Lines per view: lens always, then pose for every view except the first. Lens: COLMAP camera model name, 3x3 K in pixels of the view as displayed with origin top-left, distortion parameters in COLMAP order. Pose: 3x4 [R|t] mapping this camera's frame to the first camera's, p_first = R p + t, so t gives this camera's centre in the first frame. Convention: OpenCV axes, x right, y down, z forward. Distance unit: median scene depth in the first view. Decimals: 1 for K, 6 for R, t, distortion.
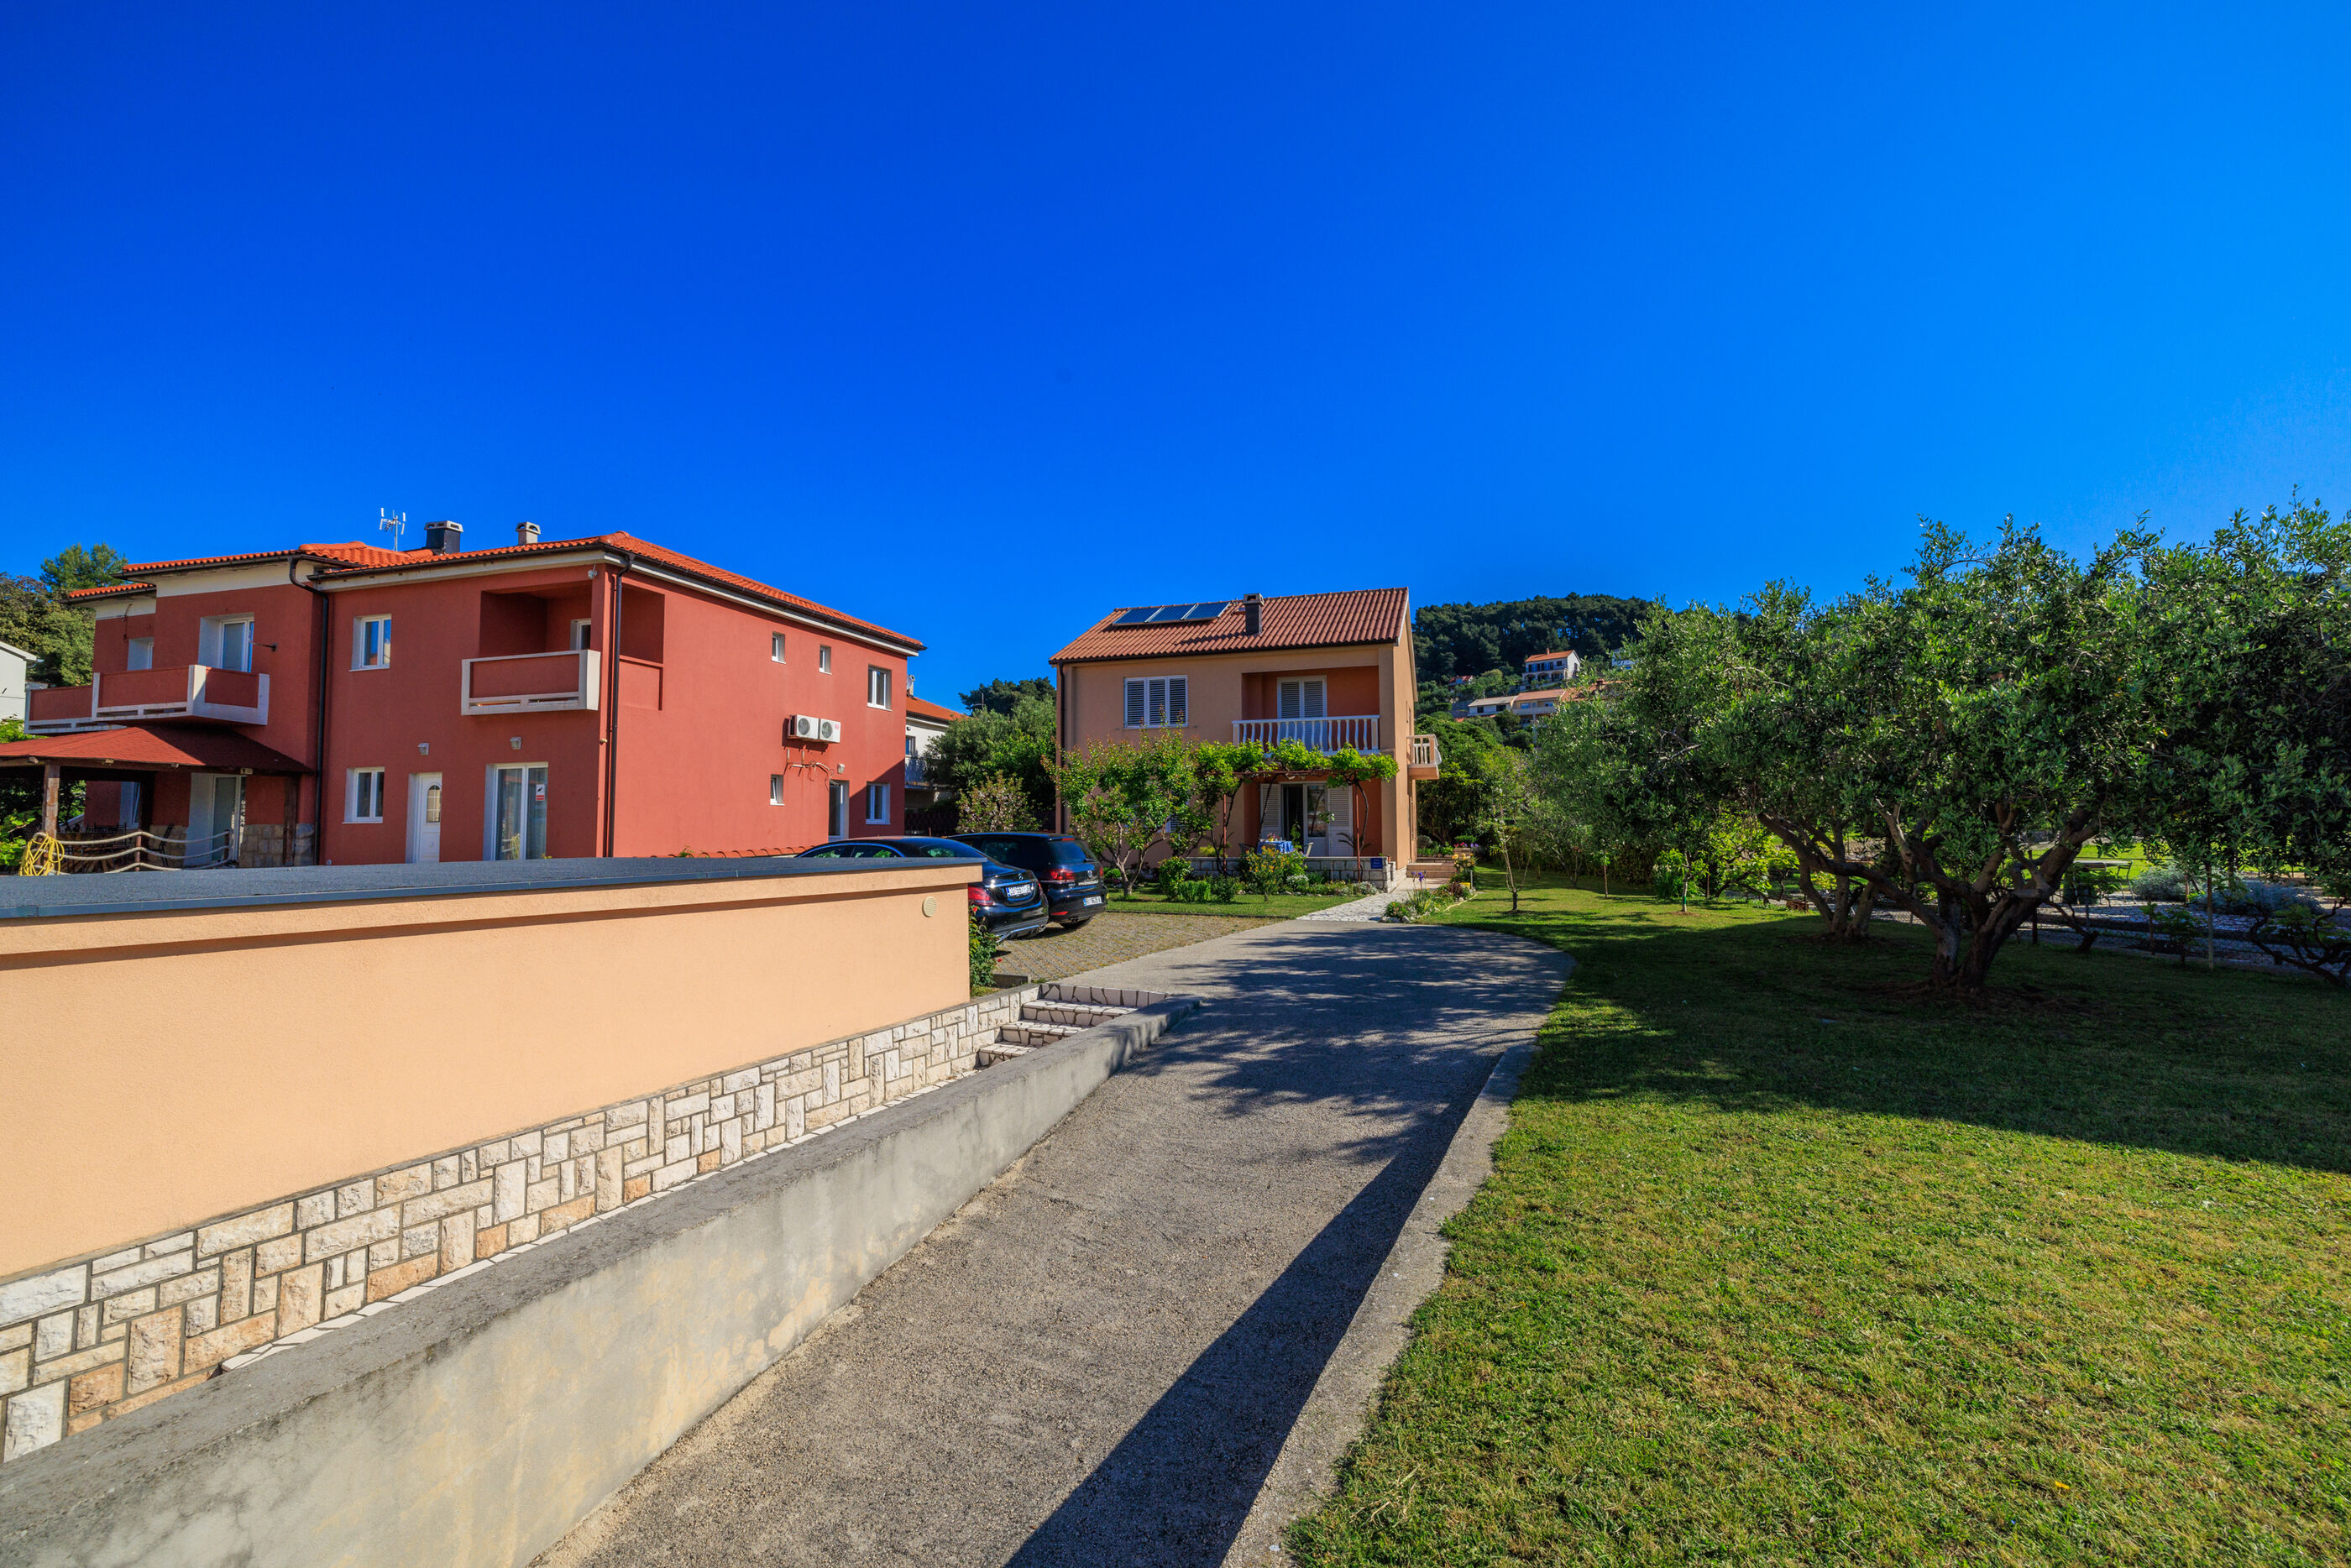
lens RADIAL K [[955.9, 0, 1183.0], [0, 955.9, 760.1], [0, 0, 1]] dist [0.002204, 0.000481]
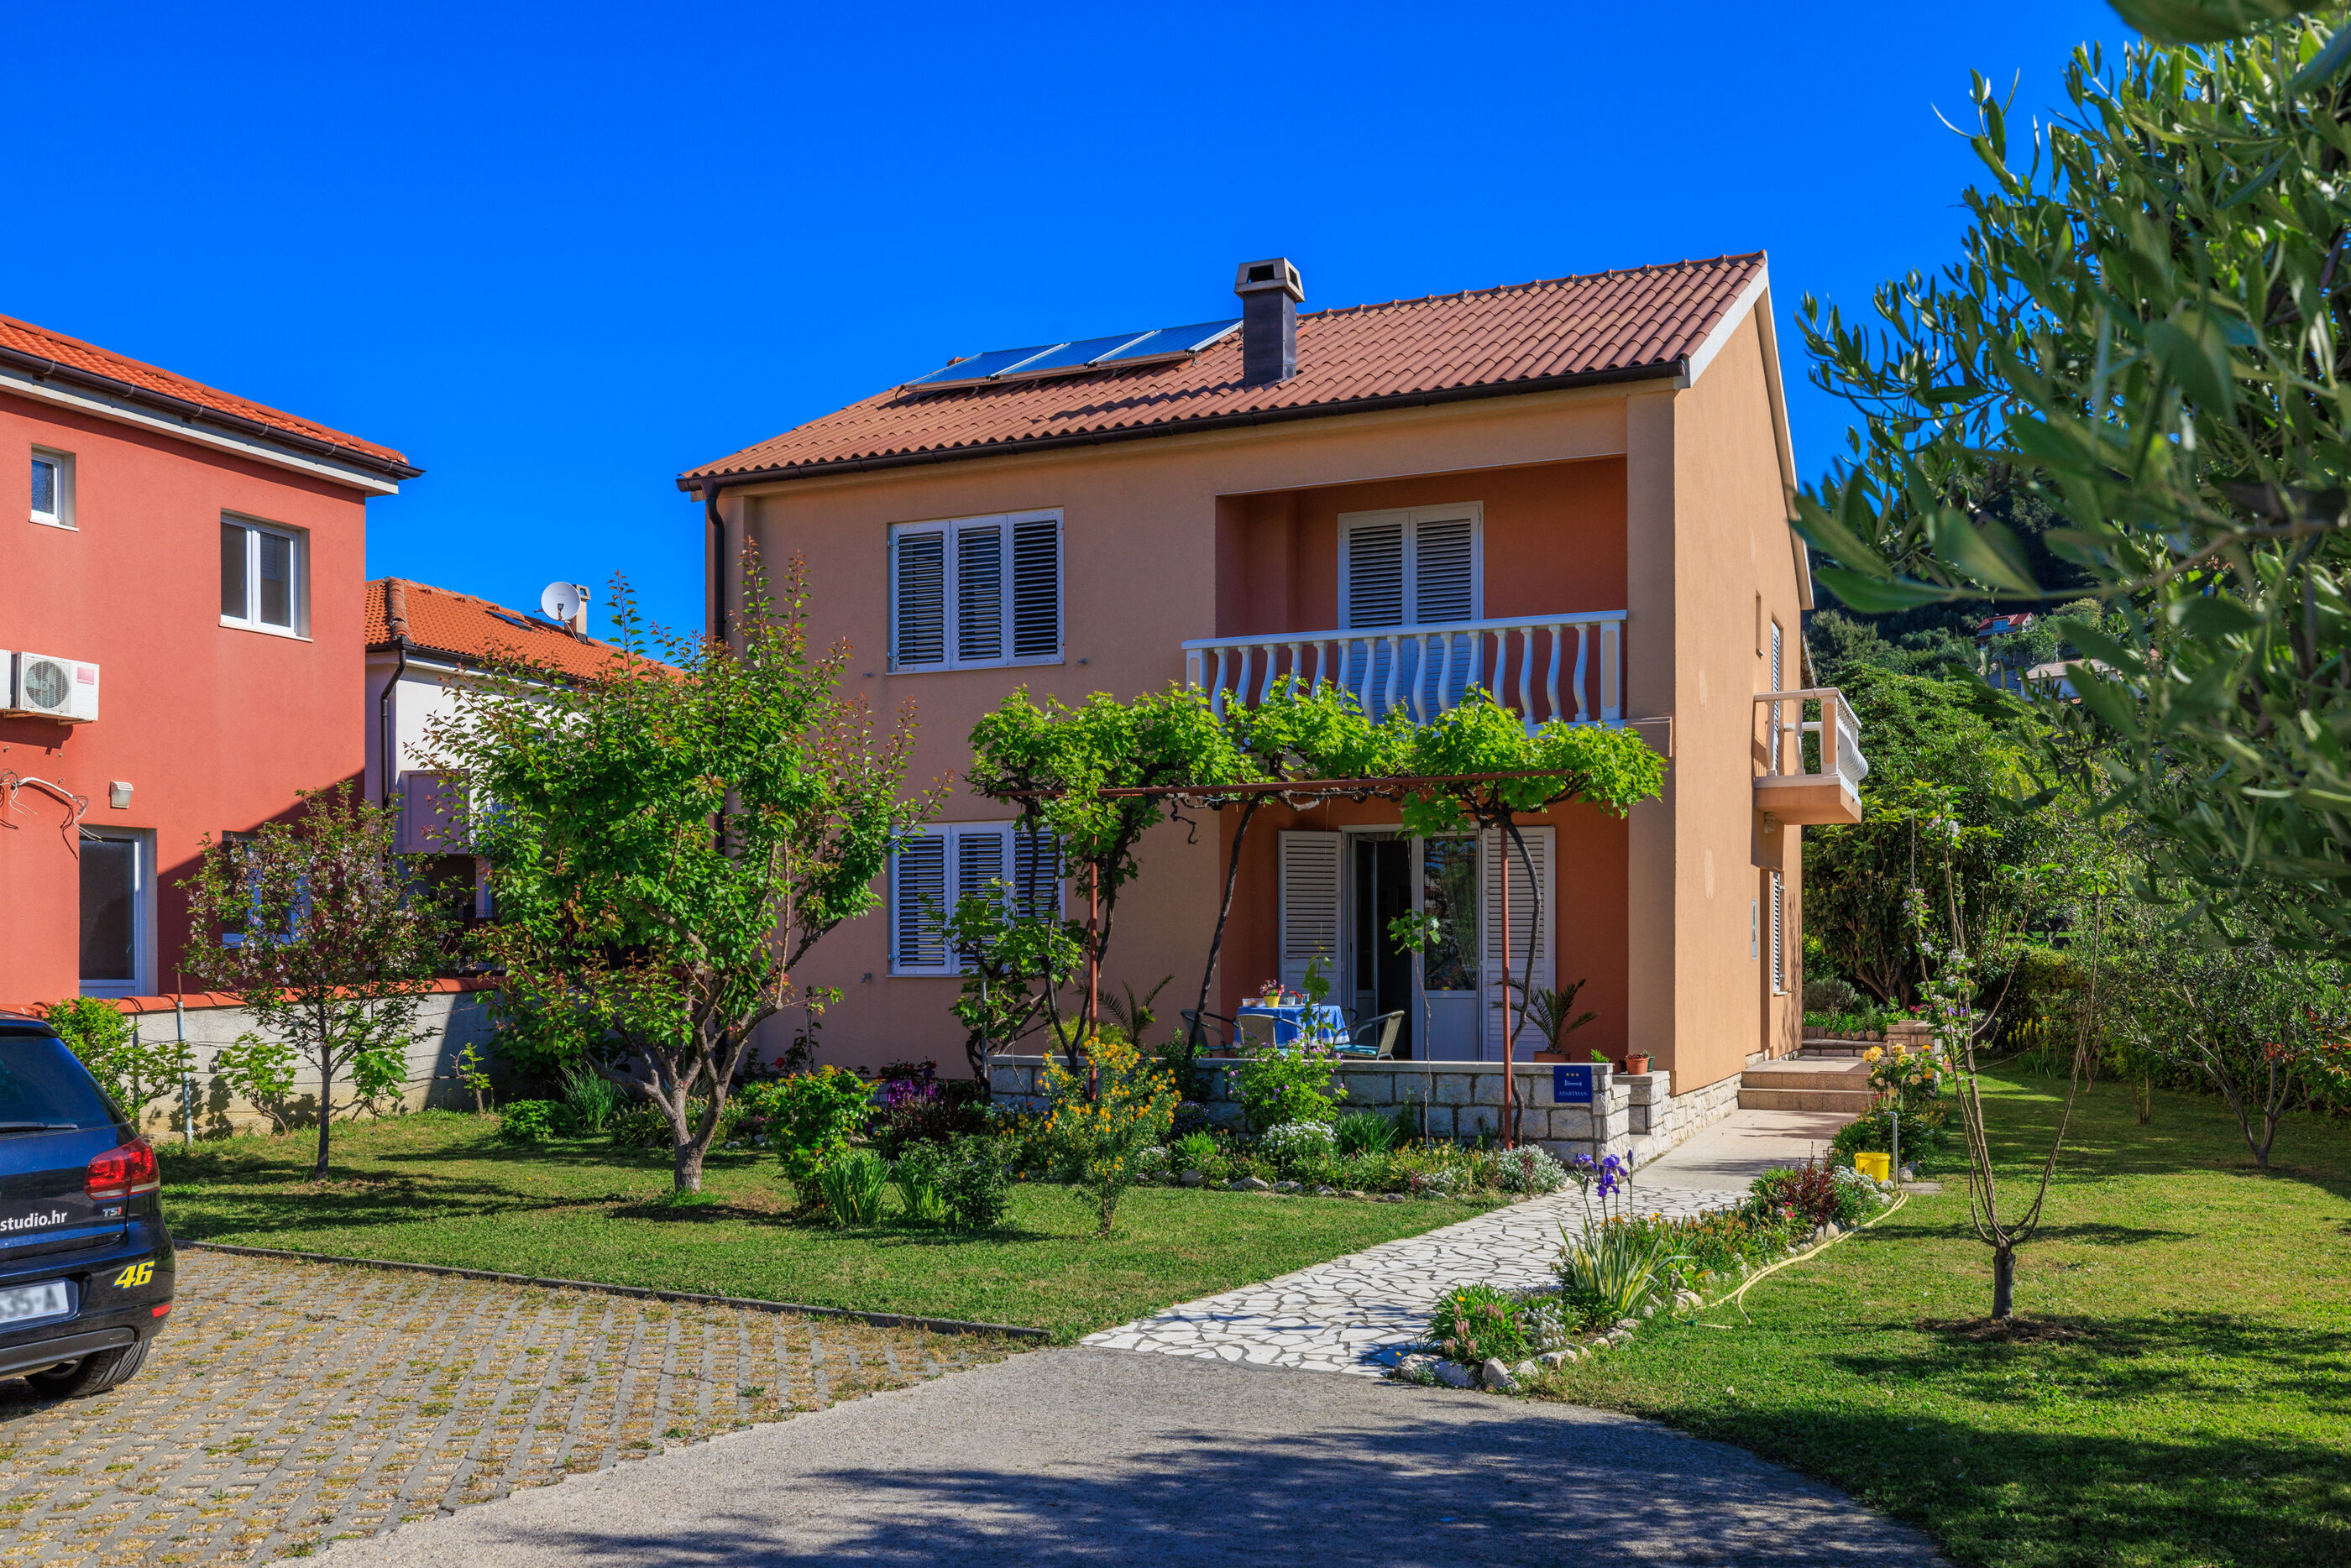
lens RADIAL K [[2009.3, 0, 1170.0], [0, 2009.3, 897.4], [0, 0, 1]] dist [0.002101, 0.000231]
pose [[0.993797, -0.000903, -0.111209, 0.126987], [0.005832, 0.999014, 0.044002, 0.017403], [0.111060, -0.044377, 0.992822, 0.310367]]
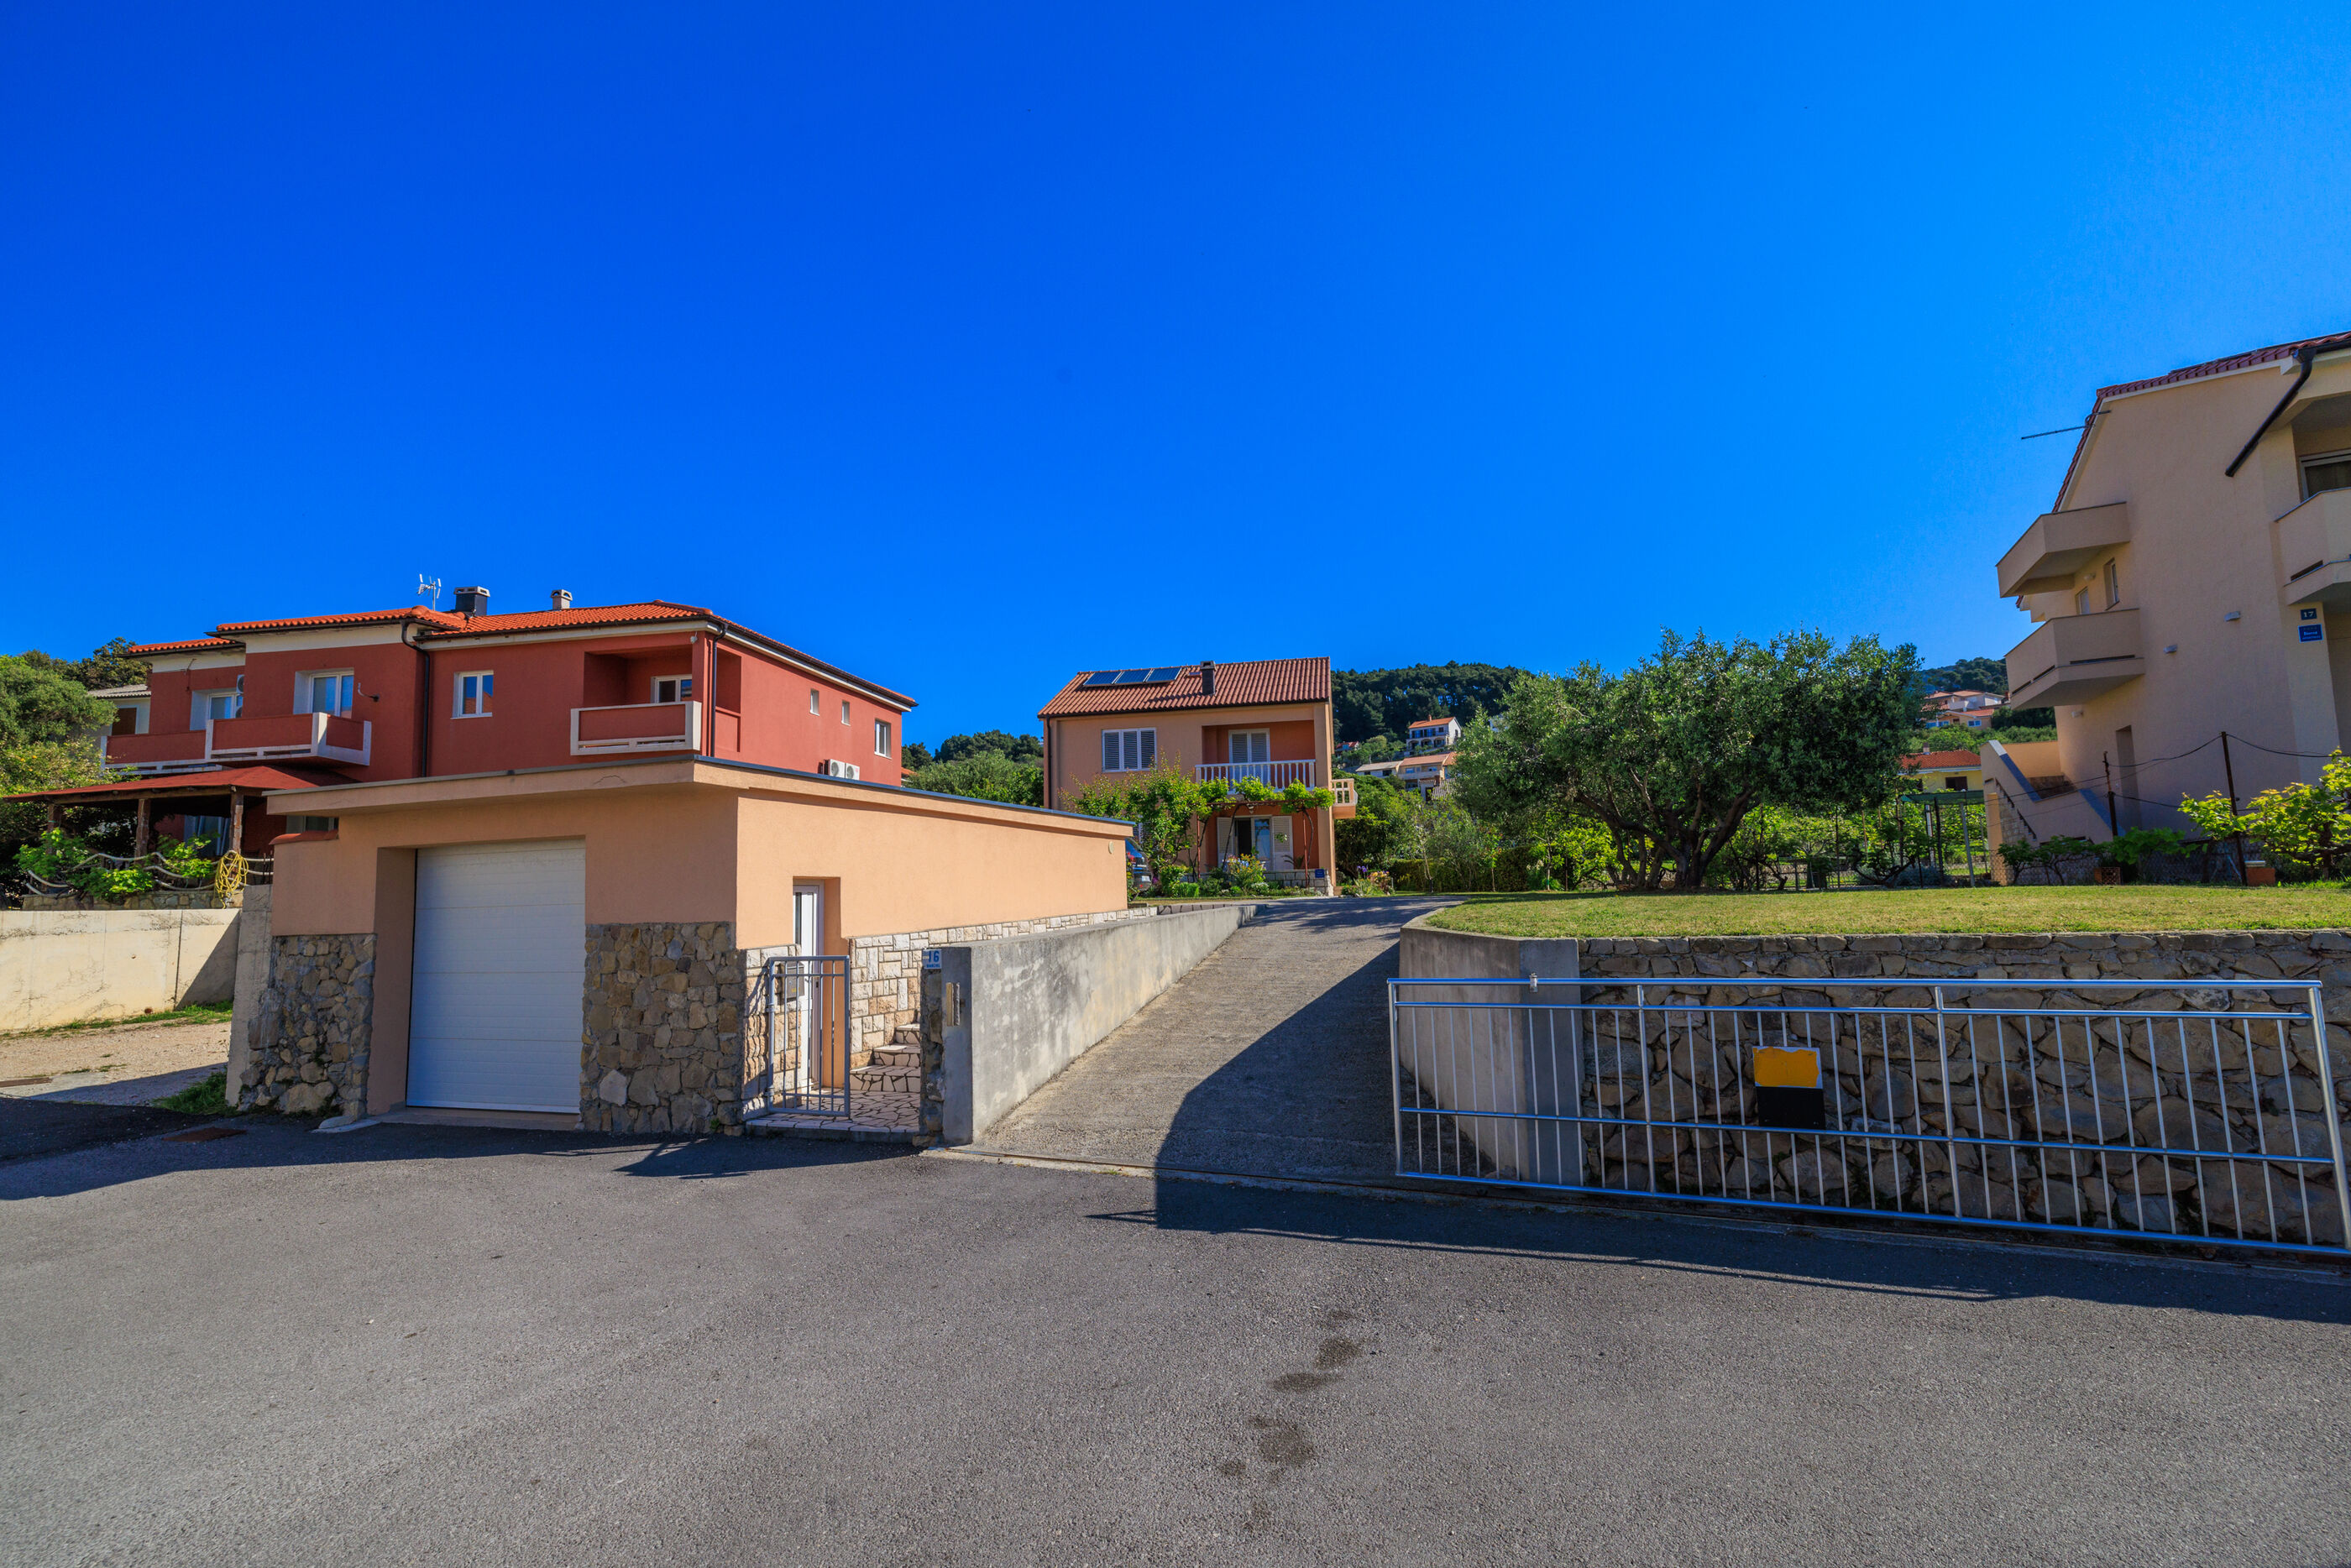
lens RADIAL K [[991.6, 0, 1175.5], [0, 991.6, 784.0], [0, 0, 1]] dist [0.000730, 0.000356]
pose [[0.993620, -0.002375, 0.112752, -0.117609], [0.007554, 0.998934, -0.045532, 0.041105], [-0.112524, 0.046093, 0.992579, -0.250185]]
